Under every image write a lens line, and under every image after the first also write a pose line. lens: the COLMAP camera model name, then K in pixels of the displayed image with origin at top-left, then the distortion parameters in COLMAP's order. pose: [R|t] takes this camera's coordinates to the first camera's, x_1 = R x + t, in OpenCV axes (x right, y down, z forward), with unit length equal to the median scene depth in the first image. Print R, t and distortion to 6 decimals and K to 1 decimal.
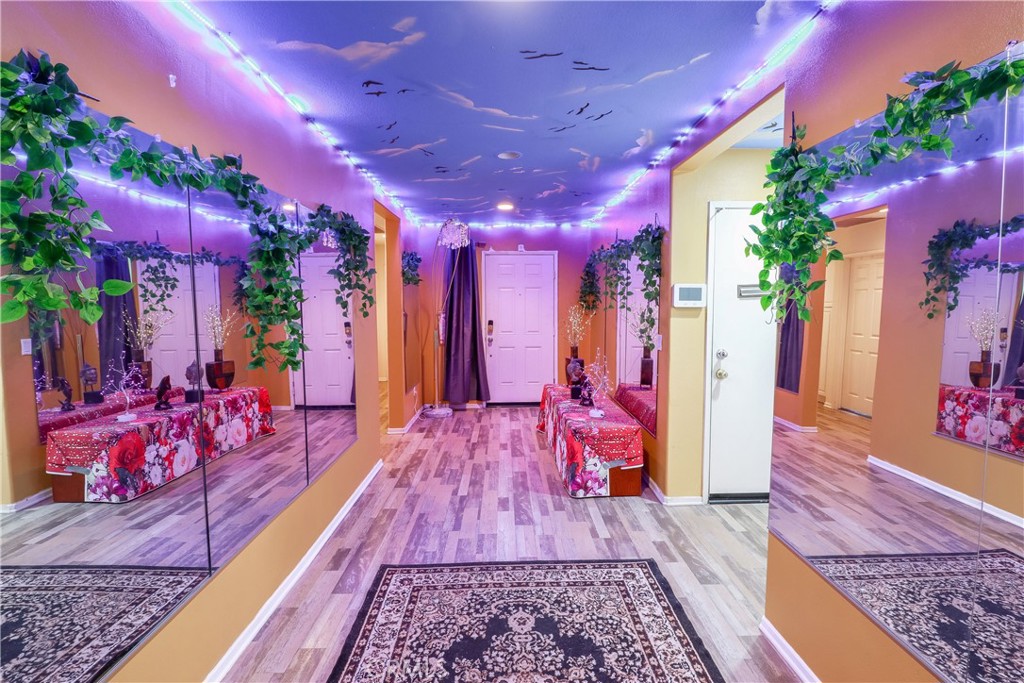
lens RADIAL K [[488.3, 0, 512.0], [0, 488.3, 341.5], [0, 0, 1]] dist [-0.000872, -0.000160]
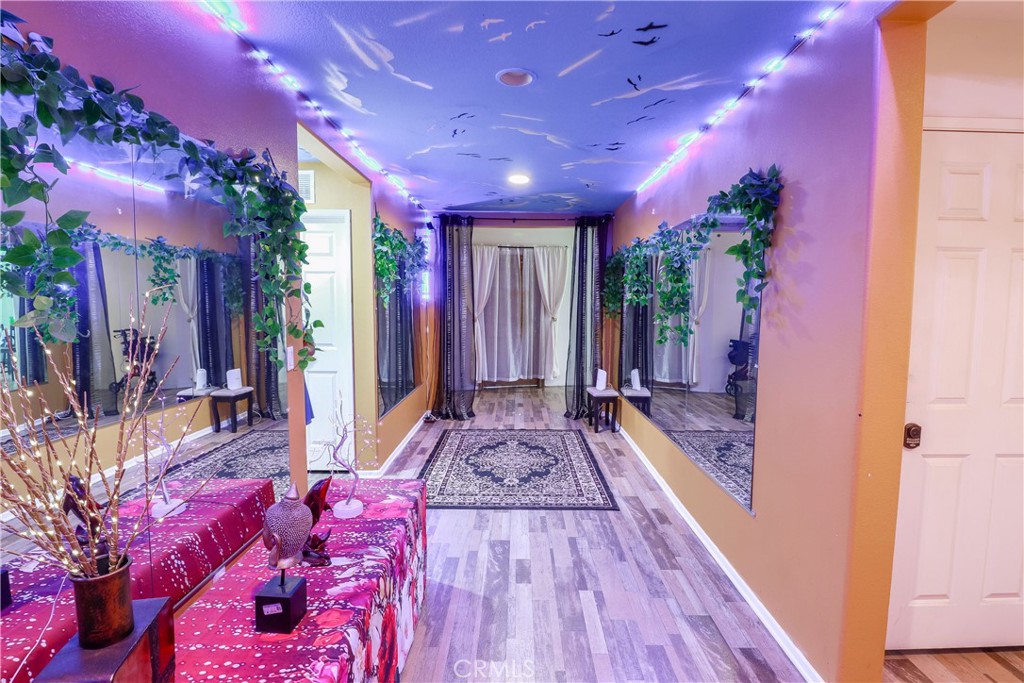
lens RADIAL K [[488.3, 0, 512.0], [0, 488.3, 341.5], [0, 0, 1]] dist [-0.000872, -0.000160]
pose [[-0.999548, -0.004035, 0.029785, -0.028665], [0.000903, 0.986471, 0.163936, -0.178135], [-0.030044, 0.163889, -0.986021, 2.243243]]
